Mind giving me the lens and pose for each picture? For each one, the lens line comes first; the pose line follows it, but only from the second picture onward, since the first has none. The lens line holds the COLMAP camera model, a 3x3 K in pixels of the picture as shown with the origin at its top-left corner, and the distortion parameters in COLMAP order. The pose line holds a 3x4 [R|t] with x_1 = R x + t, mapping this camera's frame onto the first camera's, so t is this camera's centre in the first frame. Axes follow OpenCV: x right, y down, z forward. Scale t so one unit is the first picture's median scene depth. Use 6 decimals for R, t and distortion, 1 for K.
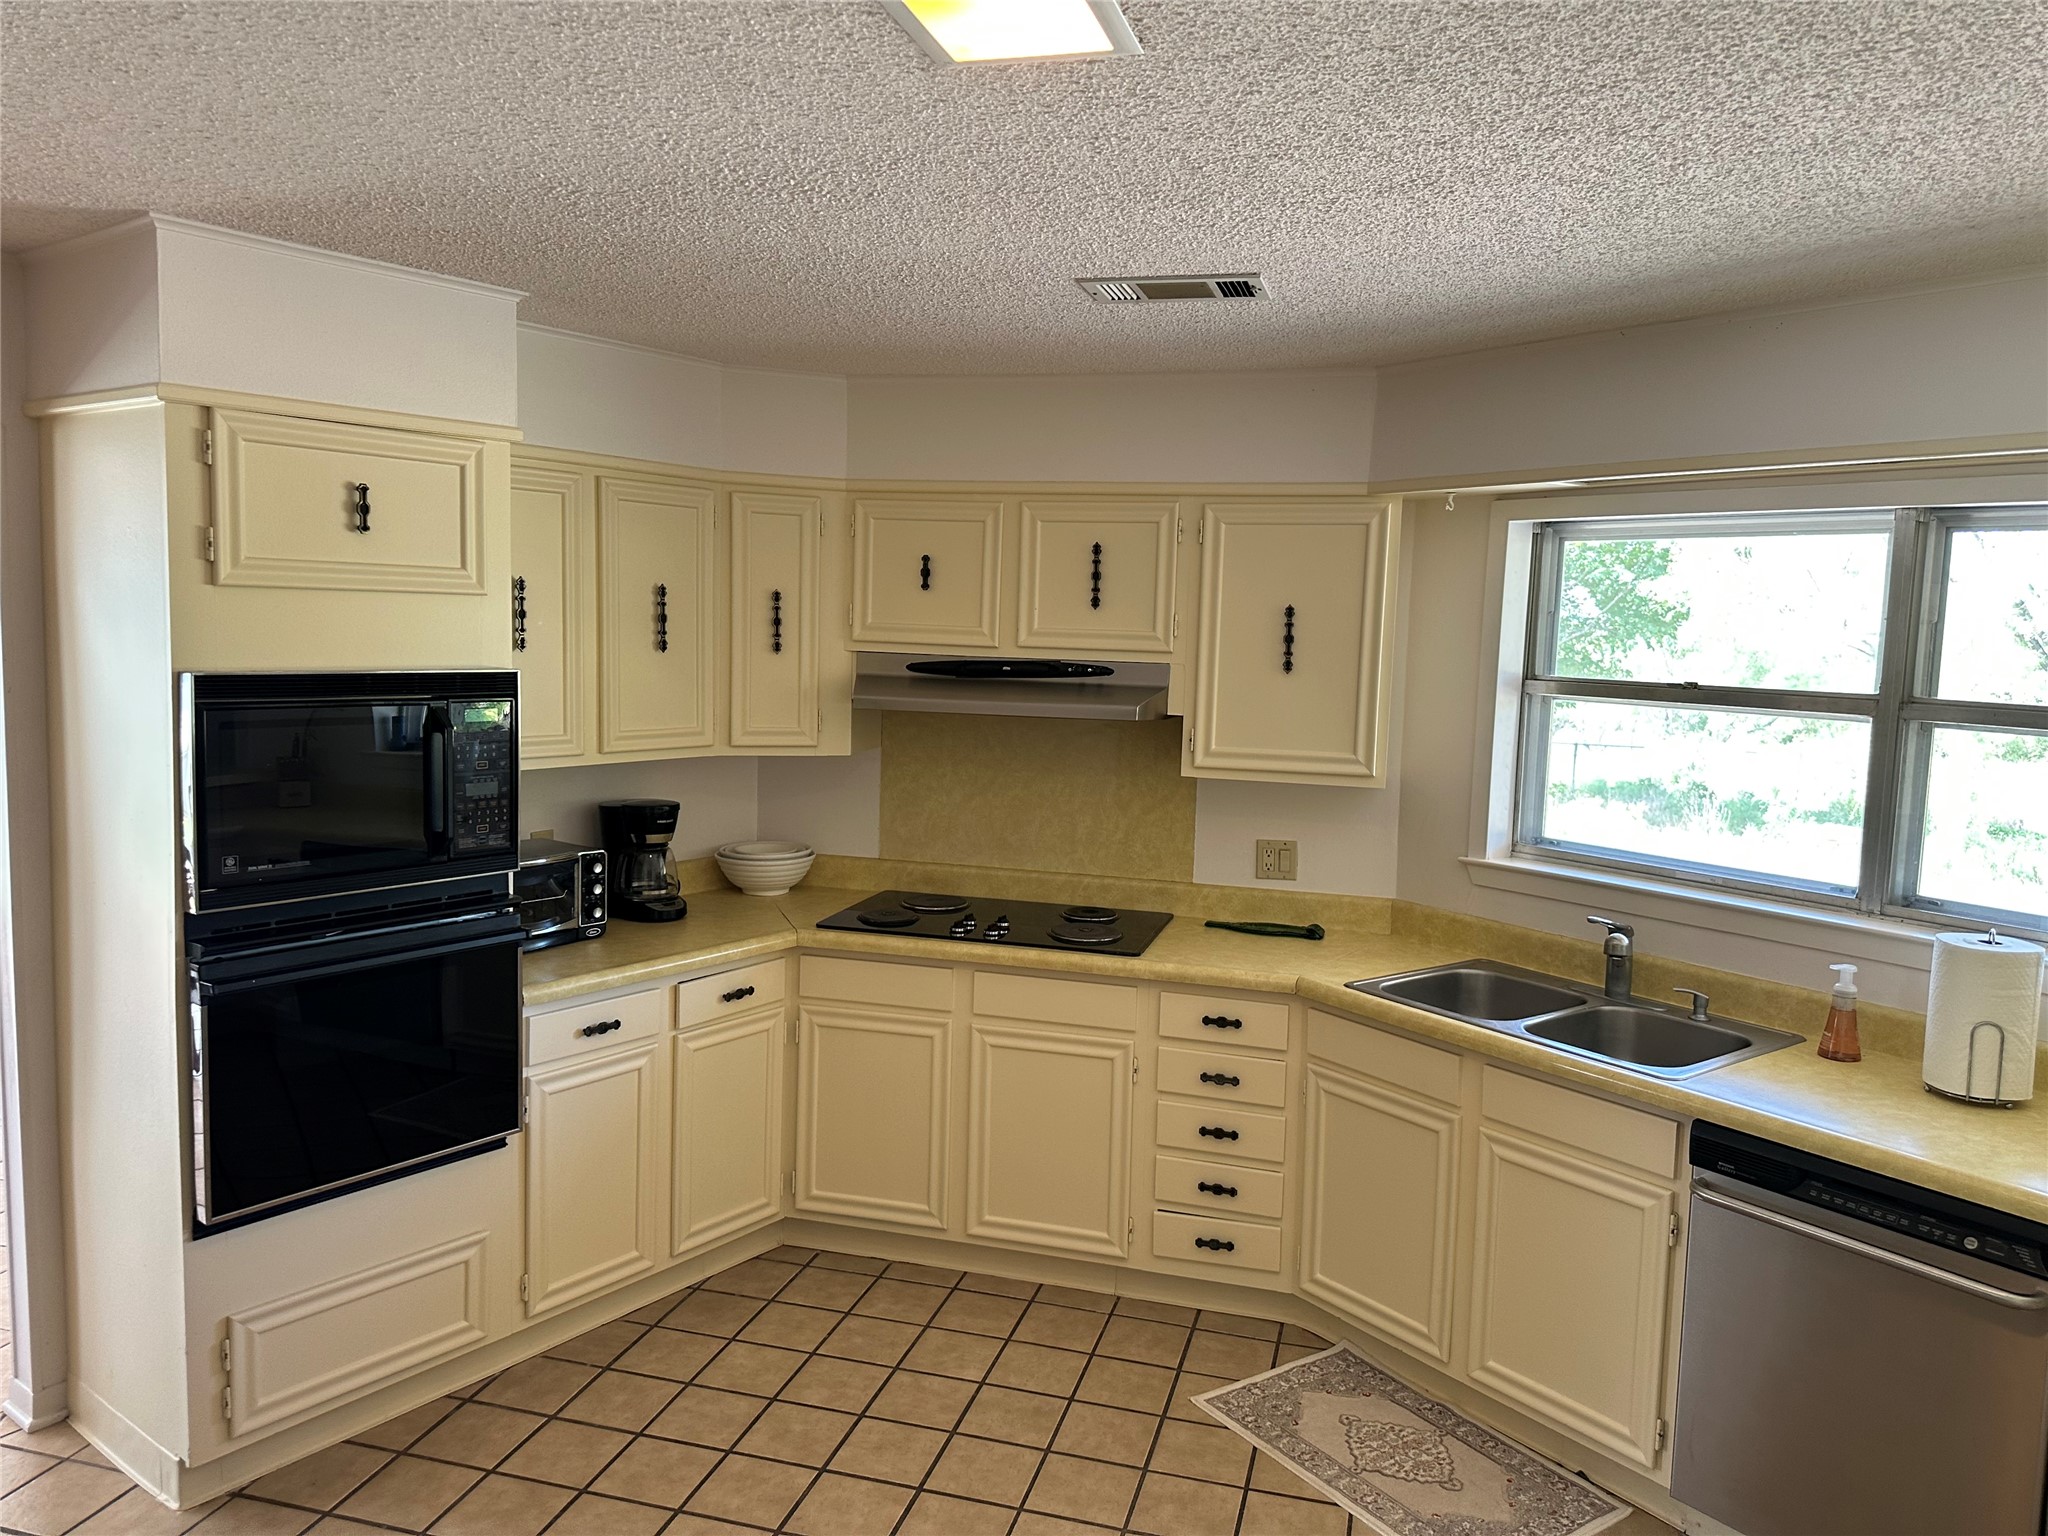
lens RADIAL K [[1463.0, 0, 1024.0], [0, 1463.0, 768.0], [0, 0, 1]] dist [0.167268, -0.214464]
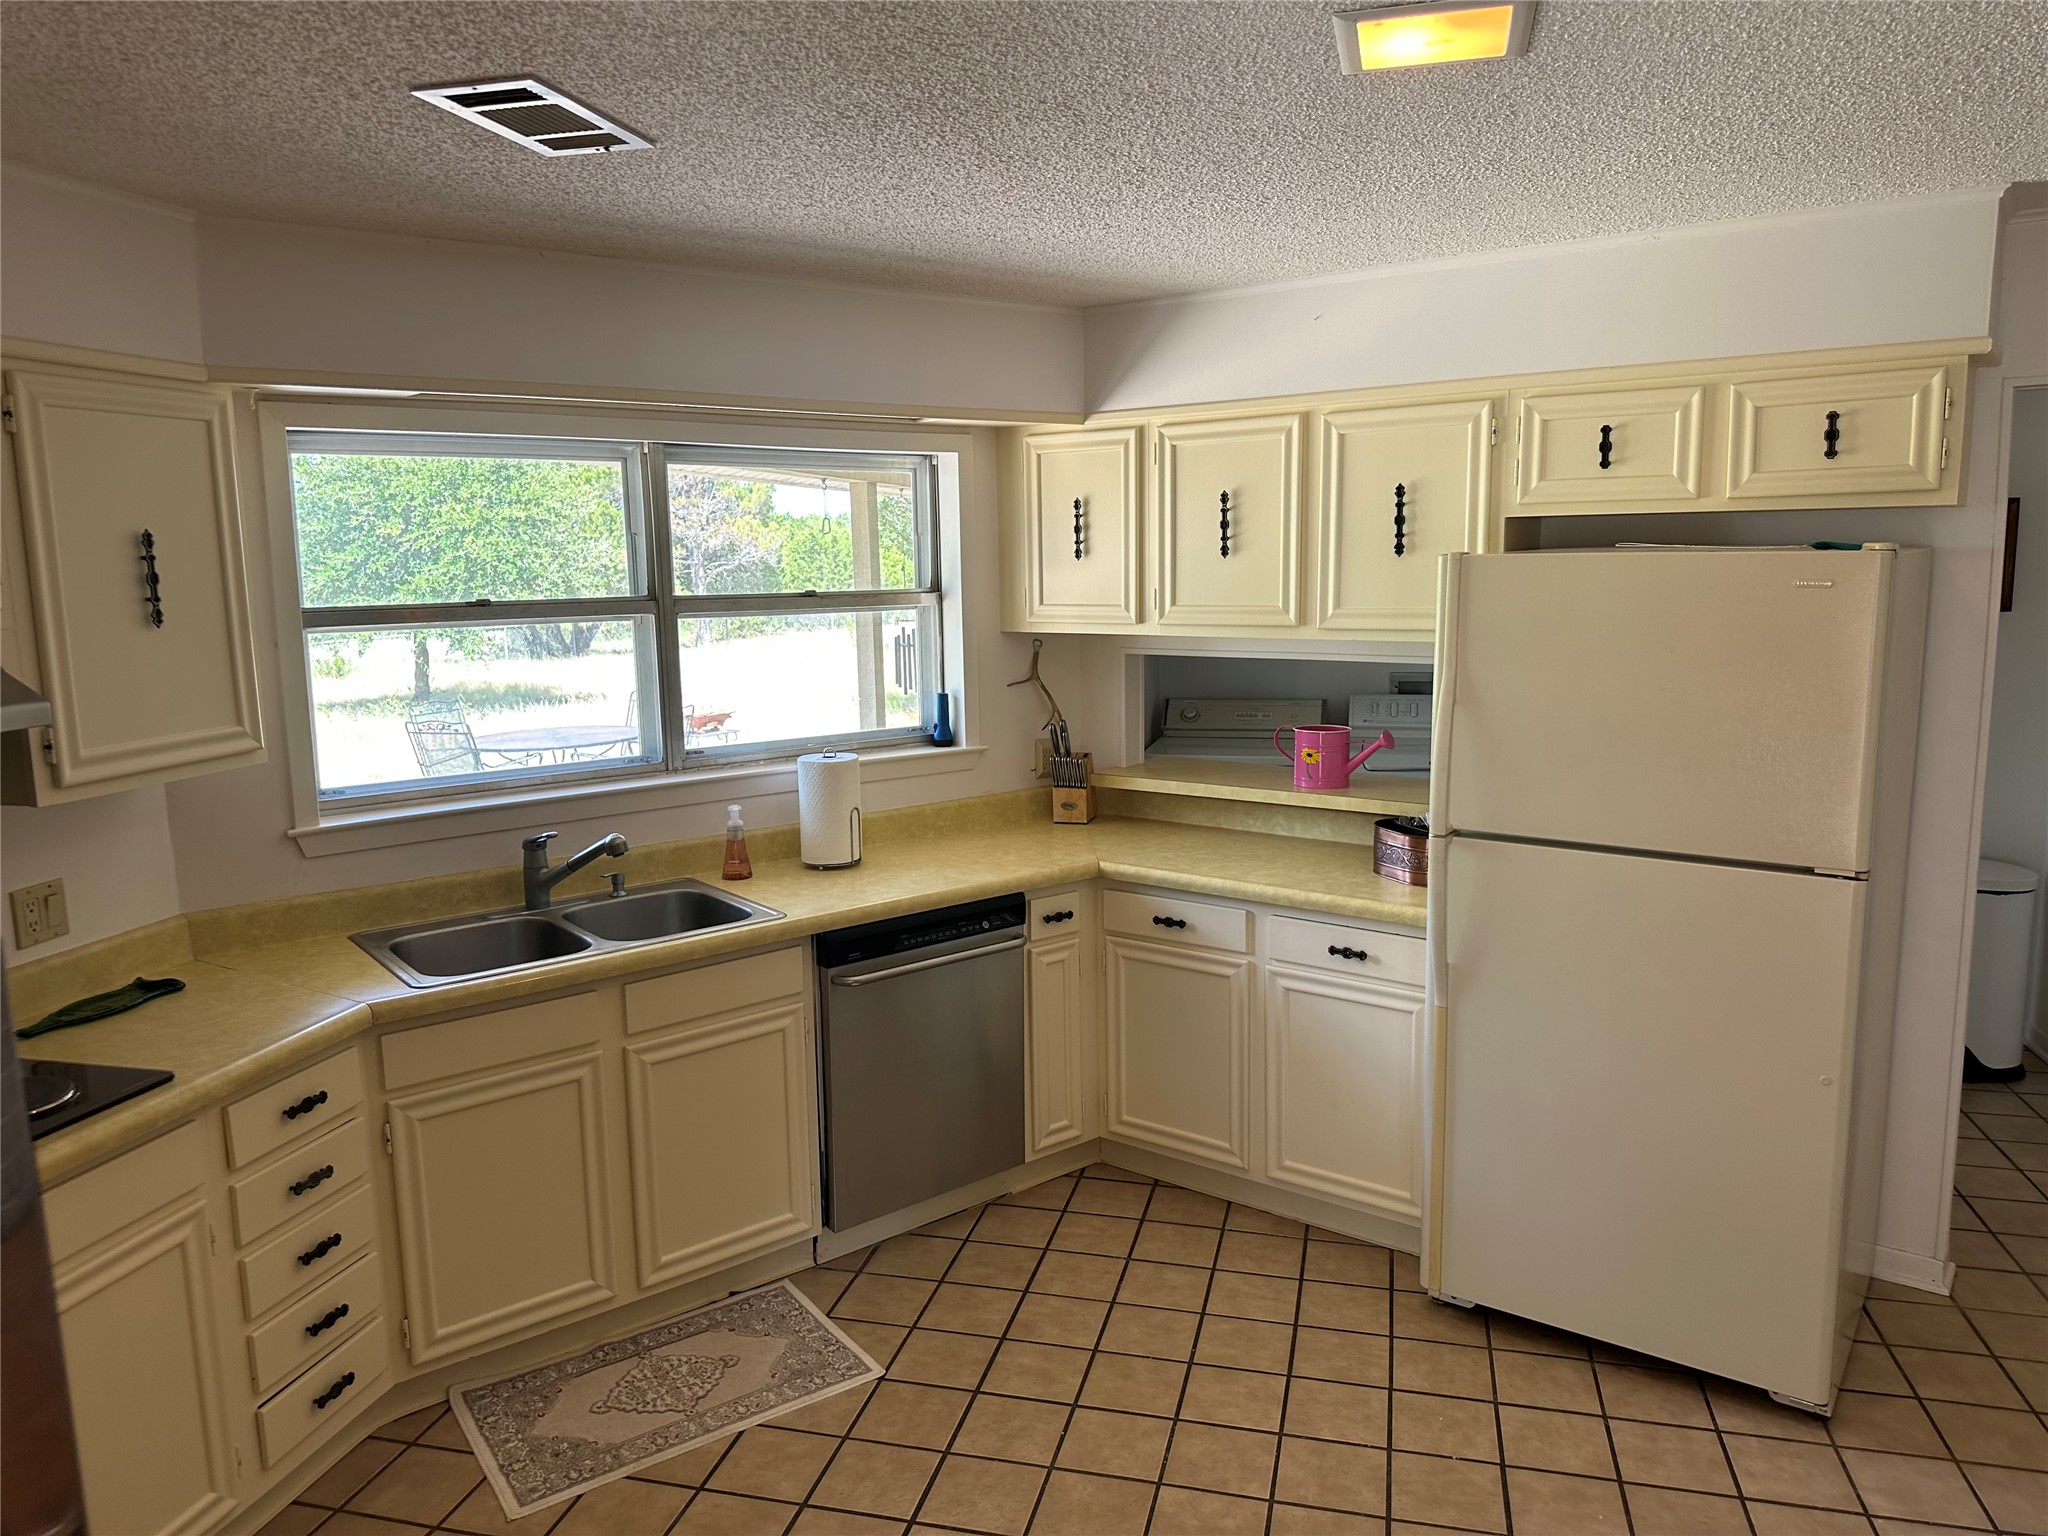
lens RADIAL K [[1463.0, 0, 1024.0], [0, 1463.0, 768.0], [0, 0, 1]] dist [0.167268, -0.214464]
pose [[-0.001410, -0.183591, 0.983002, -0.645072], [0.125263, 0.975228, 0.182319, -0.093250], [-0.992123, 0.123391, 0.021622, 0.685936]]
